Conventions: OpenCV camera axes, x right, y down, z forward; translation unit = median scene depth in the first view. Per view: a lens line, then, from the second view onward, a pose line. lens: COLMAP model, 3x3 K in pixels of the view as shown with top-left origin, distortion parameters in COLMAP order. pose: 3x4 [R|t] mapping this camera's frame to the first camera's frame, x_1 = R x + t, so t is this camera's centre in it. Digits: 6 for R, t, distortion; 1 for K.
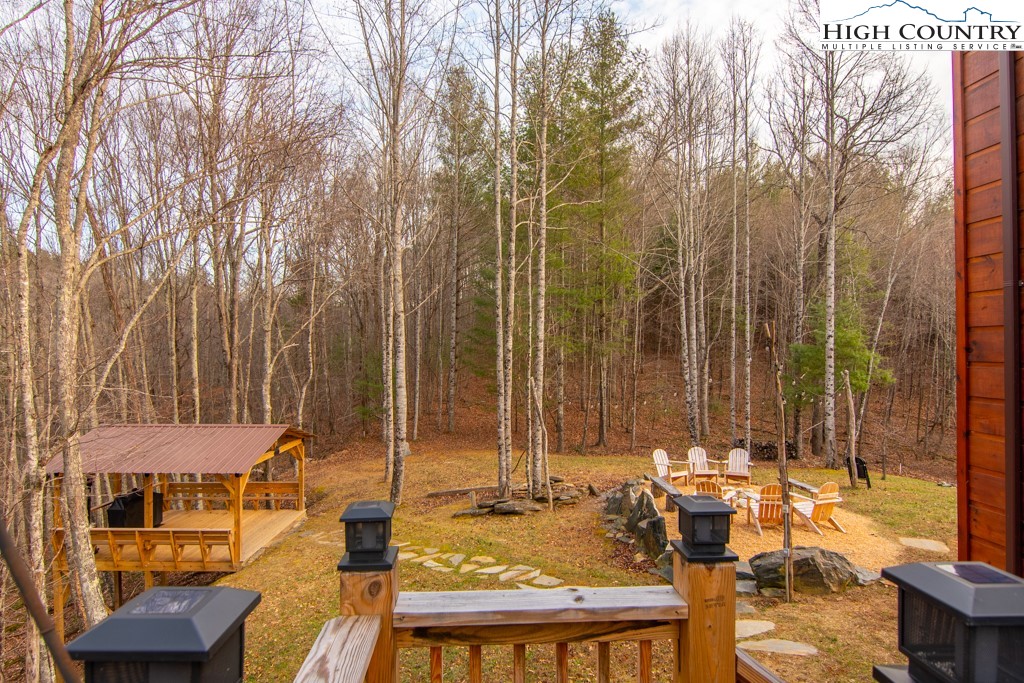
lens RADIAL K [[622.1, 0, 512.0], [0, 622.1, 341.5], [0, 0, 1]] dist [0.000115, 0.000060]
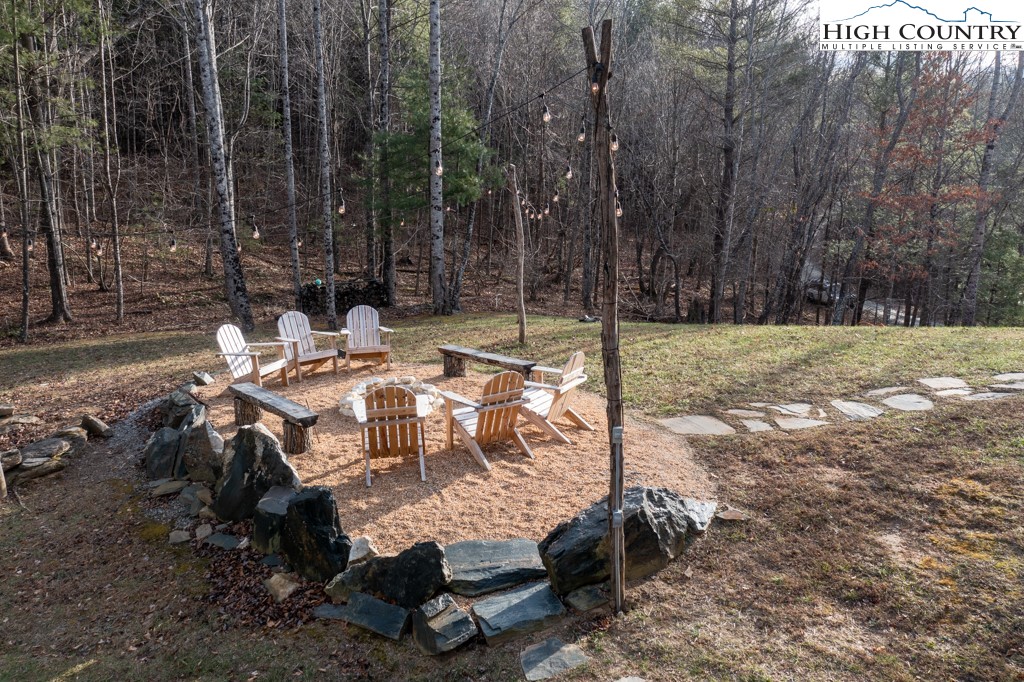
lens RADIAL K [[816.8, 0, 512.0], [0, 816.8, 341.0], [0, 0, 1]] dist [0.002012, 0.000919]
pose [[0.769070, -0.141789, 0.623239, -0.005292], [-0.004998, 0.973720, 0.227692, 0.039604], [-0.639145, -0.178226, 0.748151, 0.429048]]
